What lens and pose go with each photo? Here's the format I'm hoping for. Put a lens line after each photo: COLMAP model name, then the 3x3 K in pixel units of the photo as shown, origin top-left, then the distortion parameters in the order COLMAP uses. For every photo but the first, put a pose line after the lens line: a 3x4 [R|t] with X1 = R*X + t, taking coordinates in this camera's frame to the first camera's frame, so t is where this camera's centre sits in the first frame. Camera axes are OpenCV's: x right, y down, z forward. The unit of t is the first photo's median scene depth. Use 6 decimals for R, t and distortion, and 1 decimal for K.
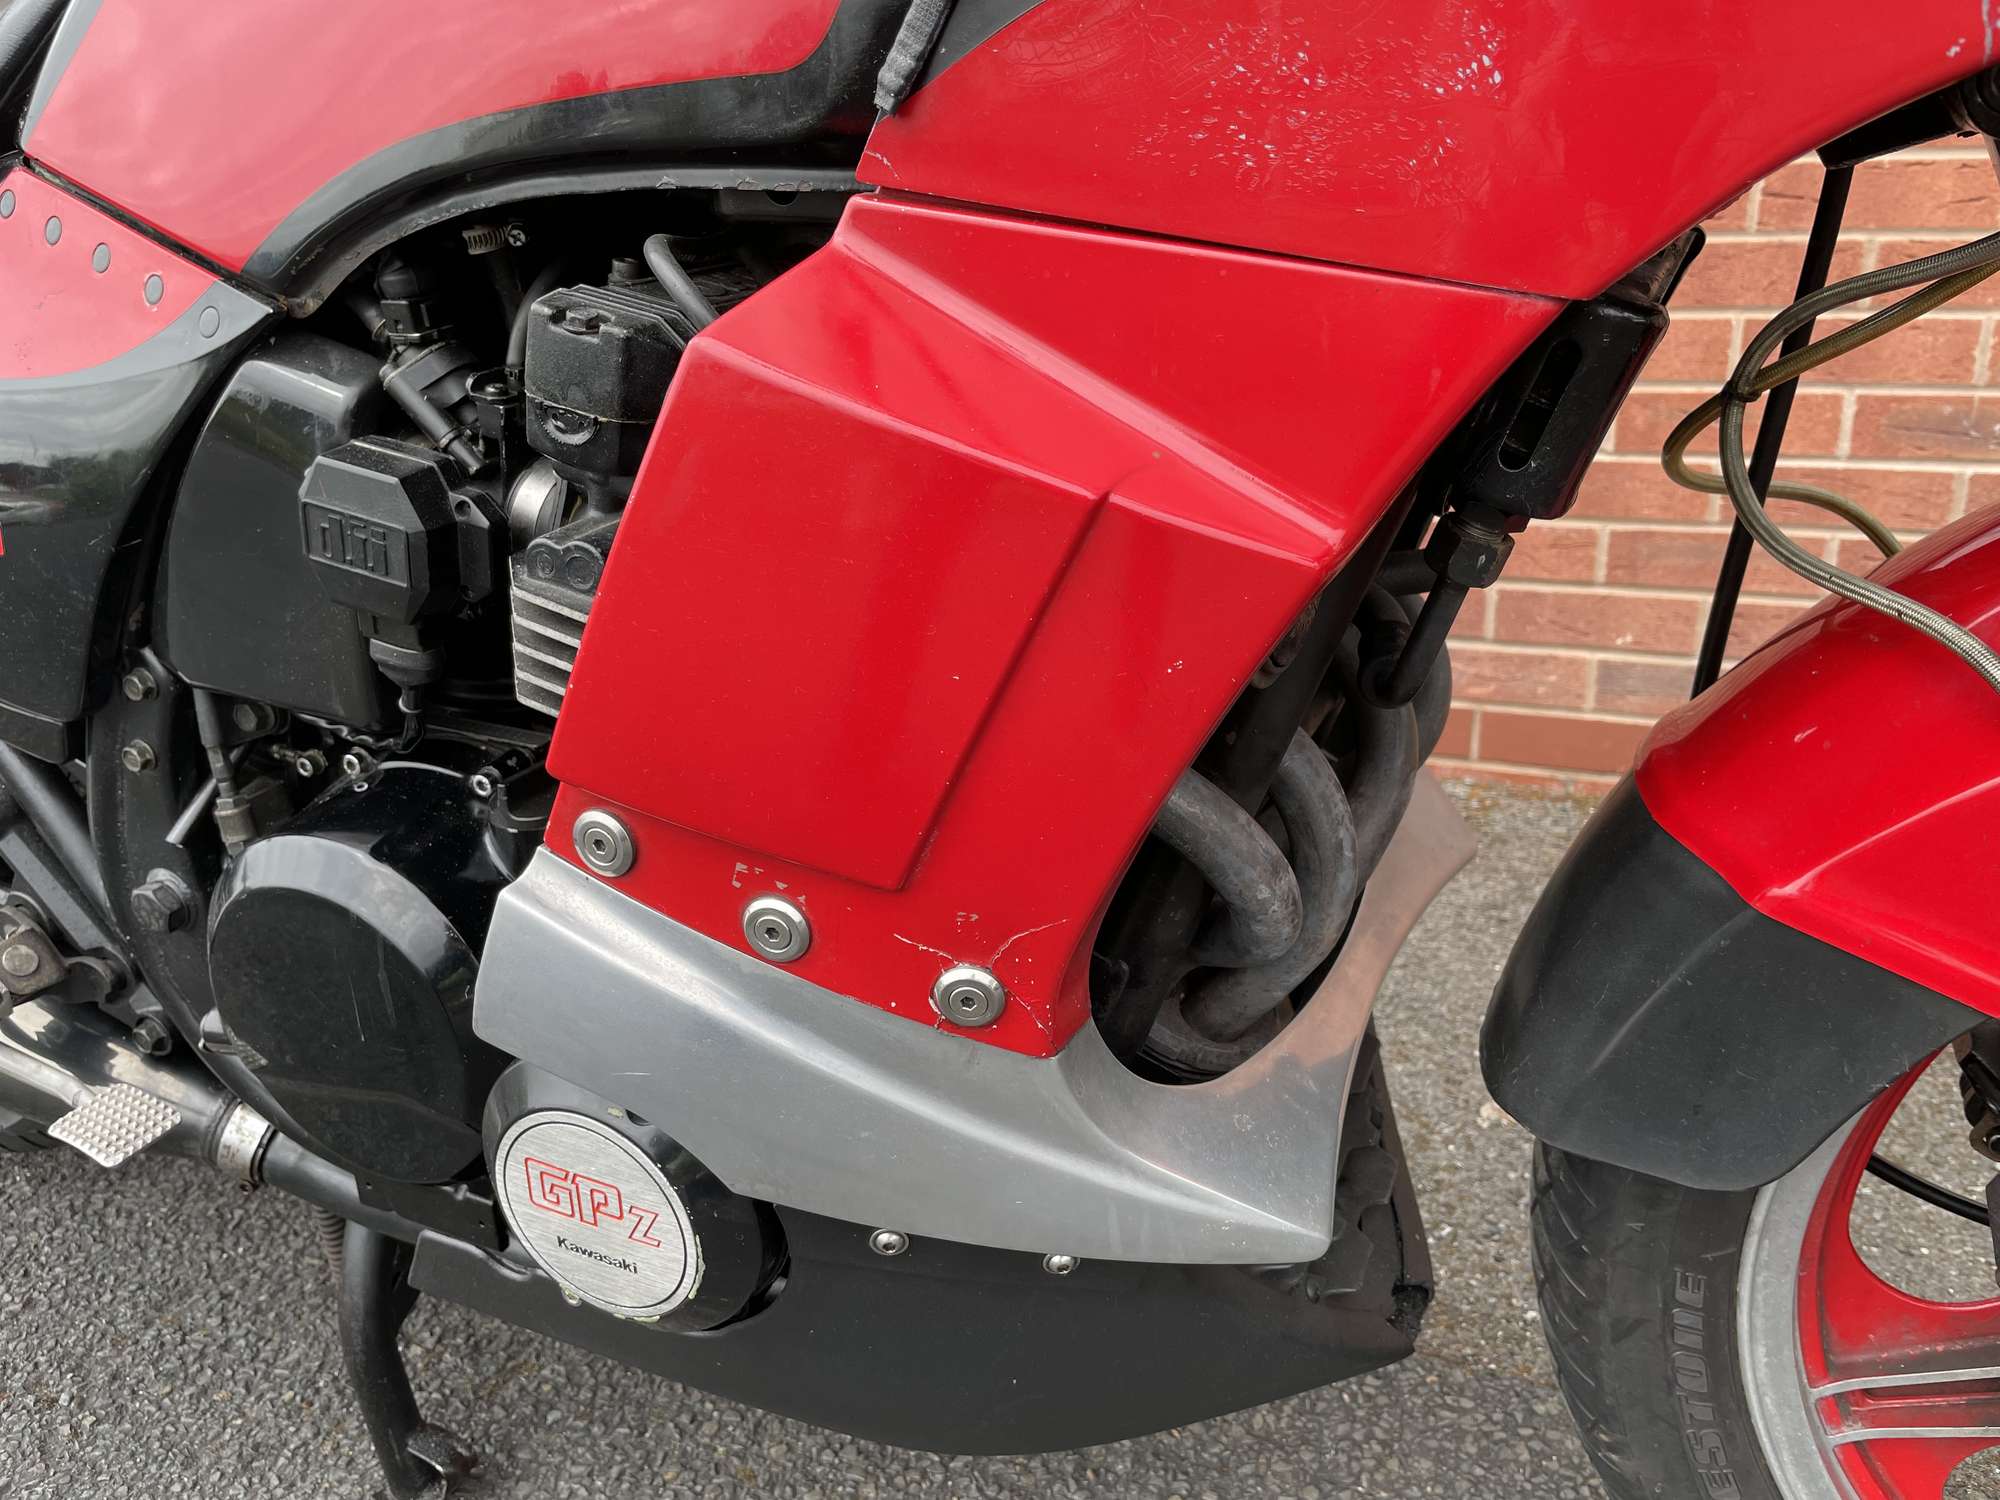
lens RADIAL K [[1510.6, 0, 998.2], [0, 1510.6, 757.5], [0, 0, 1]] dist [0.067435, -0.110351]
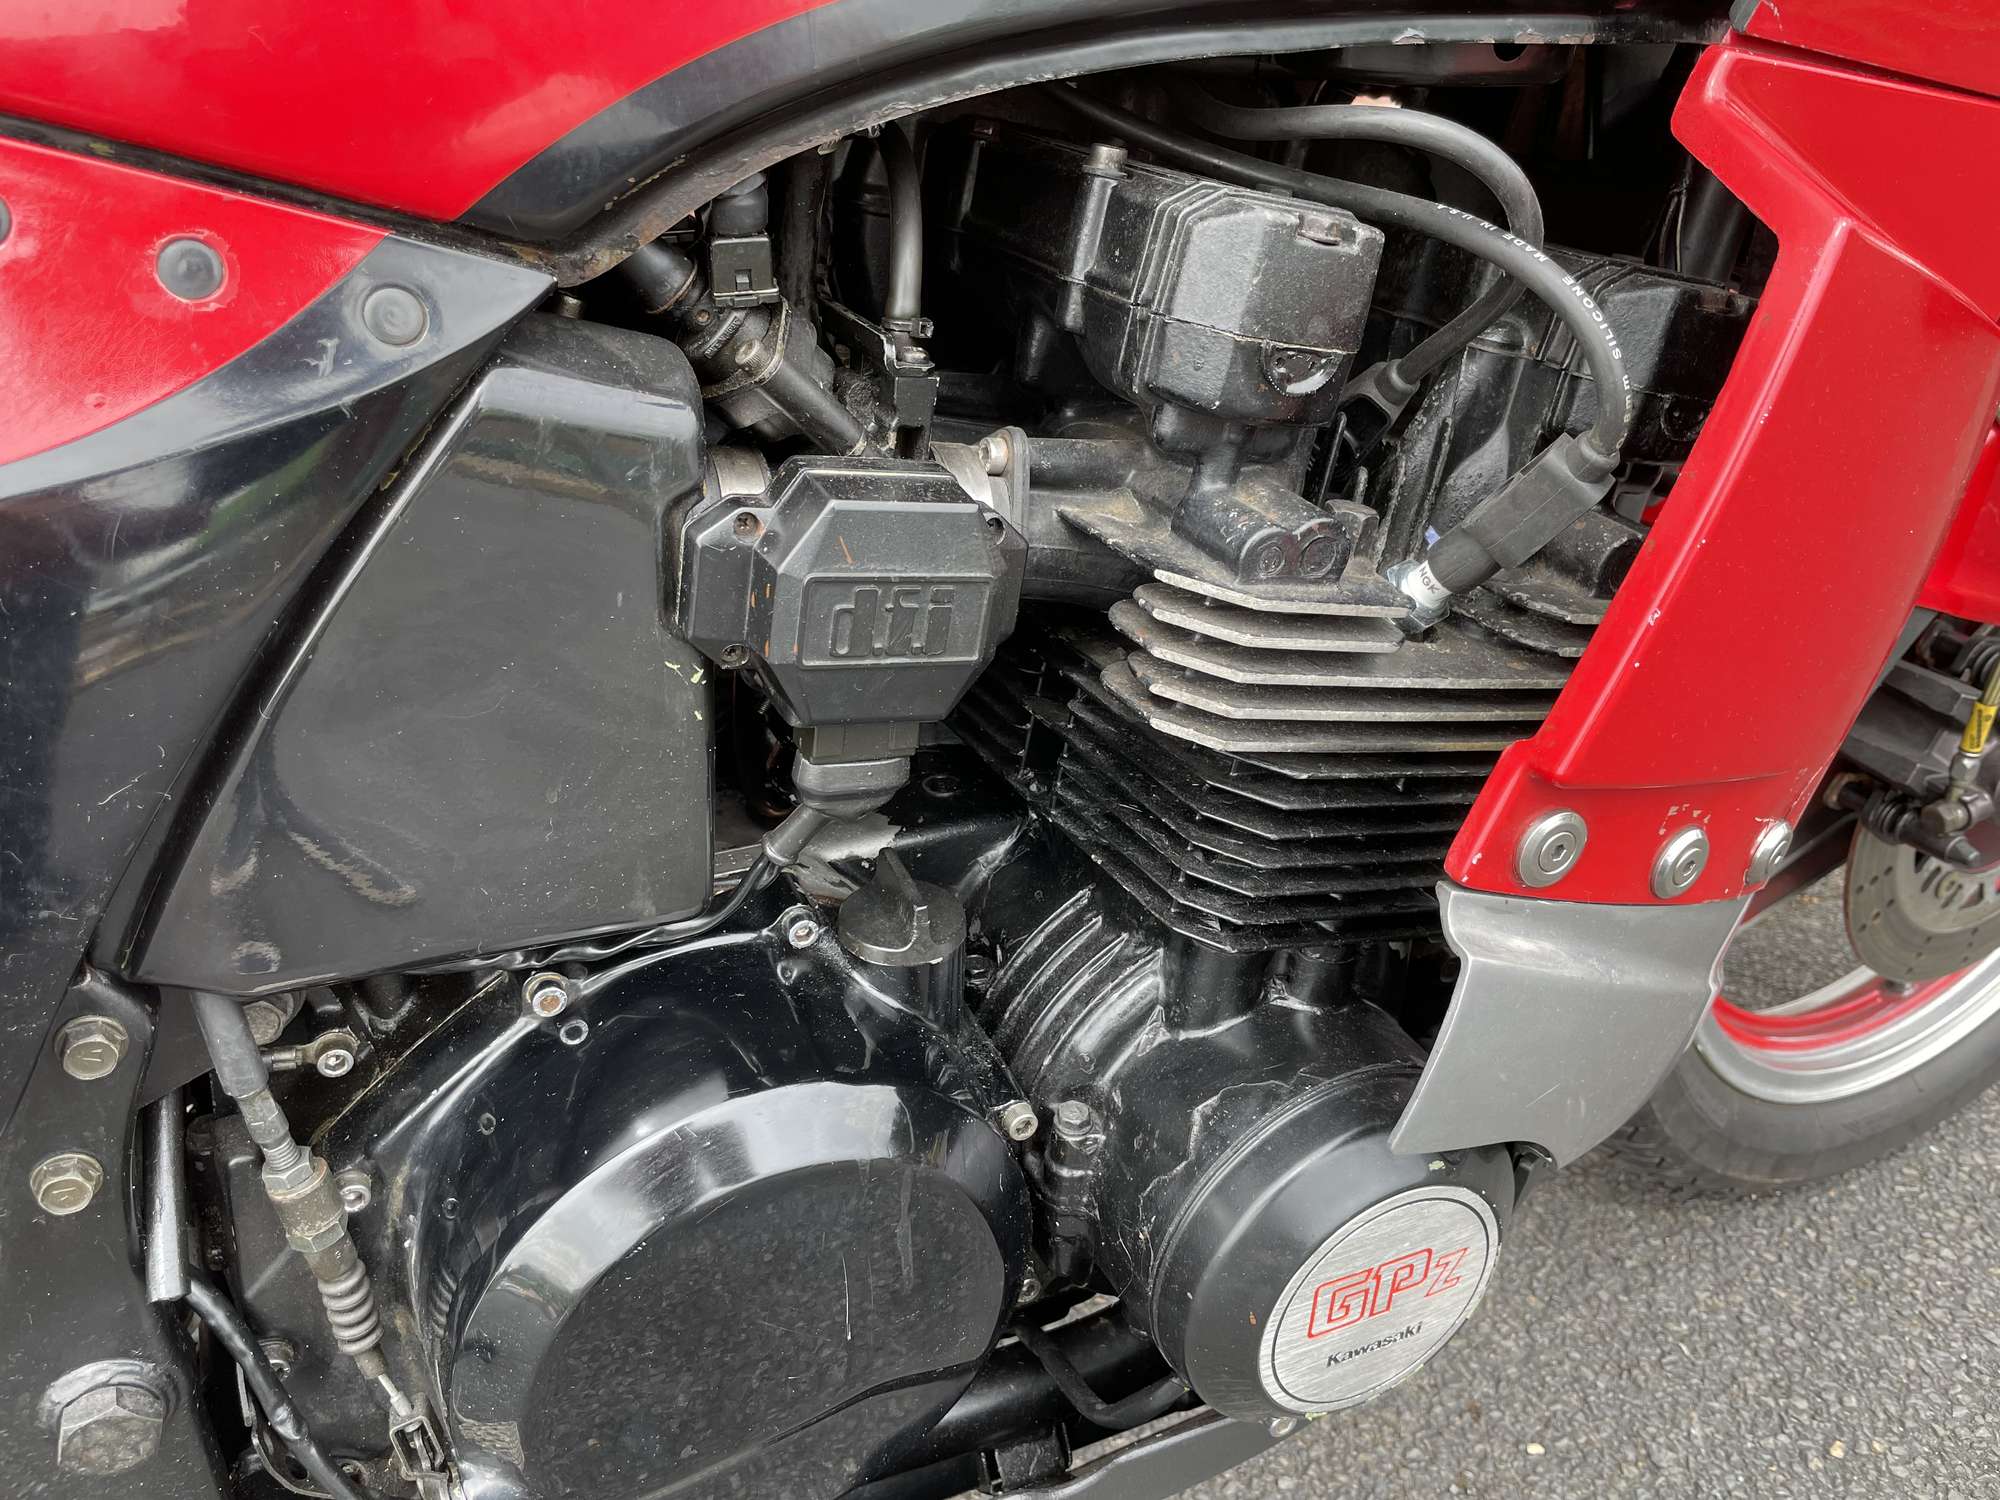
lens RADIAL K [[1537.2, 0, 973.2], [0, 1537.2, 754.0], [0, 0, 1]] dist [0.084215, -0.128963]
pose [[0.658604, -0.326404, 0.678013, -0.902511], [0.270308, 0.943507, 0.191646, -0.212002], [-0.702264, 0.057054, 0.709627, 0.532163]]
